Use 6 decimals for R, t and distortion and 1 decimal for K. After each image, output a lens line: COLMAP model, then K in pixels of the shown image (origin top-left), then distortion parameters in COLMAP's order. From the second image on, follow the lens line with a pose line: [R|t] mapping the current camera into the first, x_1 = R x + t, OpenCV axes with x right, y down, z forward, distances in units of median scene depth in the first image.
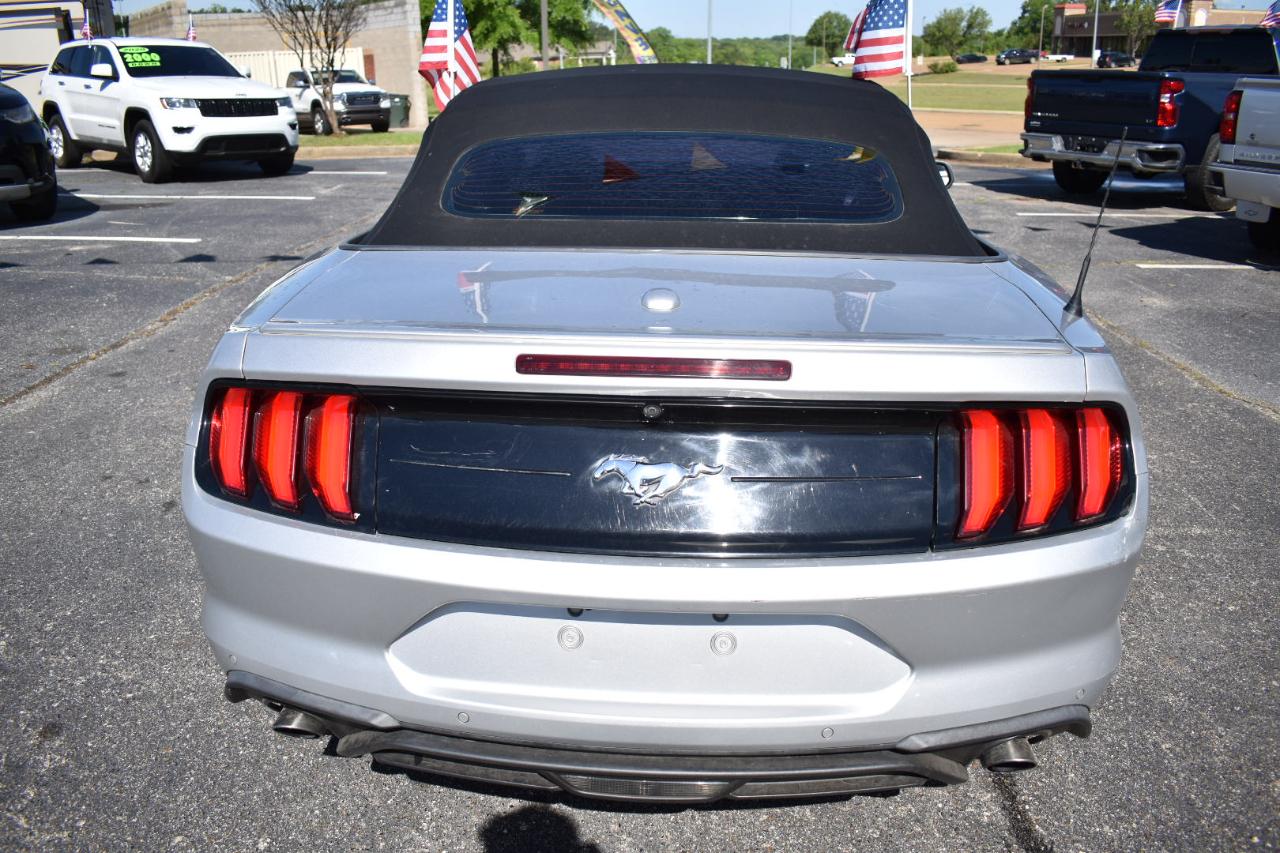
lens RADIAL K [[1002.5, 0, 640.0], [0, 1002.5, 426.5], [0, 0, 1]] dist [-0.095994, 0.015382]
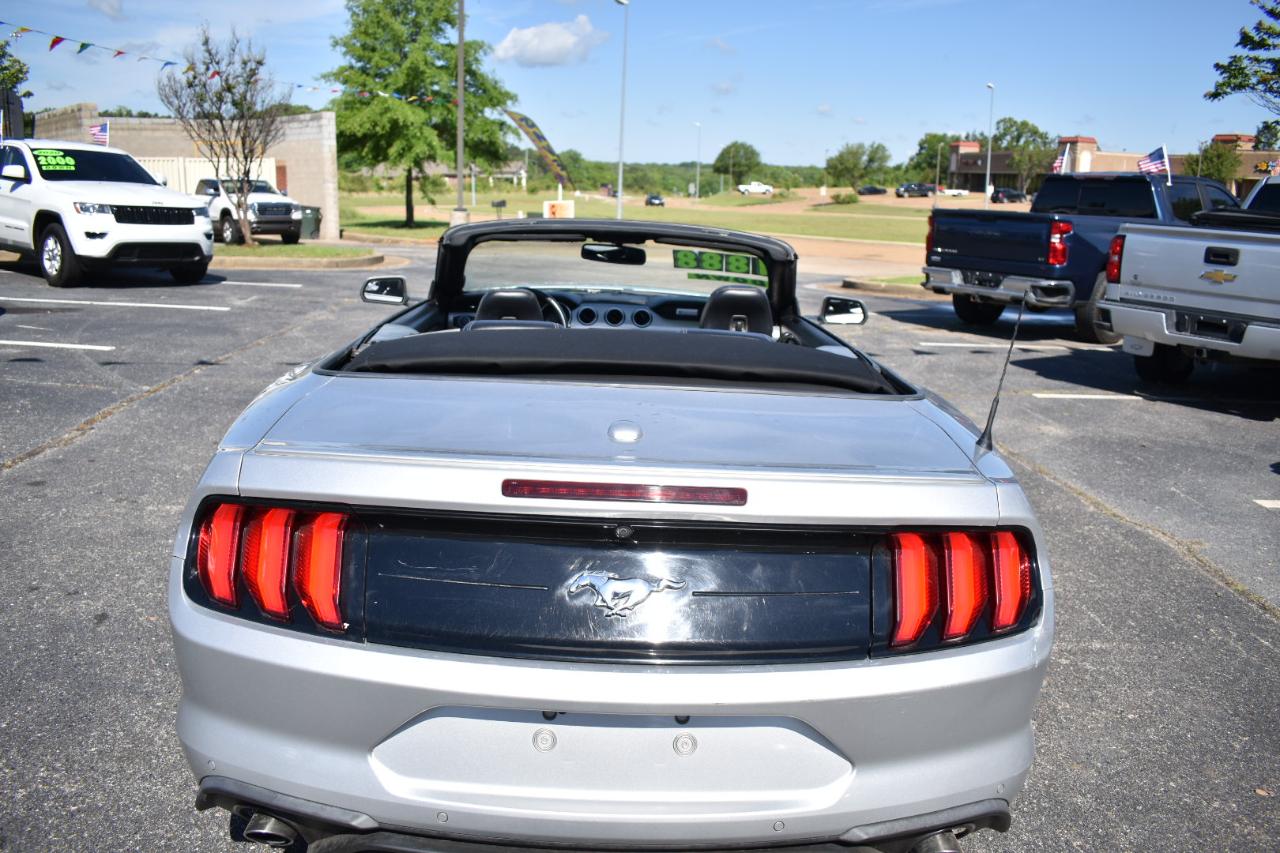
lens RADIAL K [[1015.3, 0, 640.0], [0, 1015.3, 426.5], [0, 0, 1]] dist [-0.091504, 0.009874]
pose [[0.995412, 0.019993, 0.093575, -0.022812], [-0.008913, 0.993049, -0.117362, 0.000193], [-0.095271, 0.115989, 0.988671, -0.039405]]
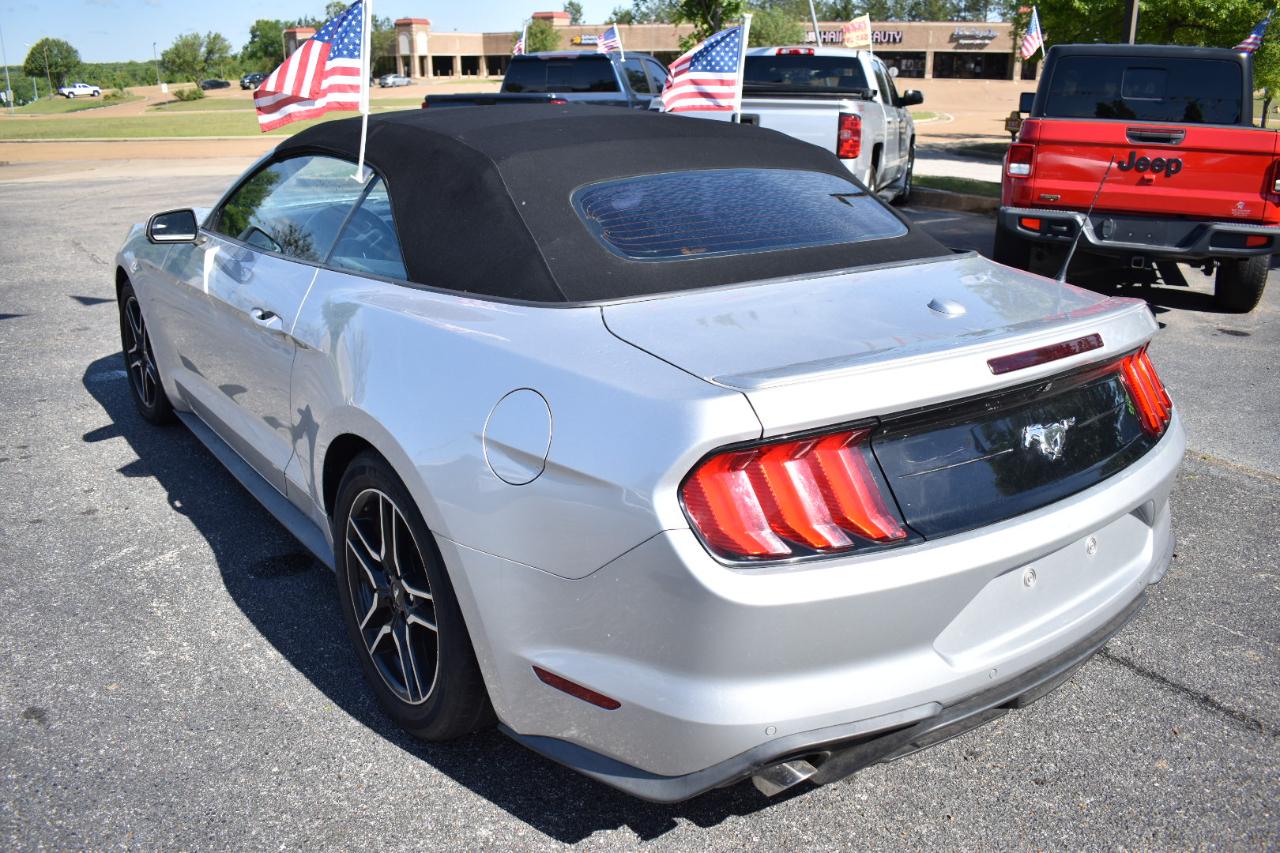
lens RADIAL K [[1002.5, 0, 640.0], [0, 1002.5, 426.5], [0, 0, 1]] dist [-0.095994, 0.015382]
pose [[0.753123, -0.204221, 0.625380, -0.356088], [0.217762, 0.974397, 0.055951, -0.045080], [-0.620795, 0.094046, 0.778312, 0.099756]]
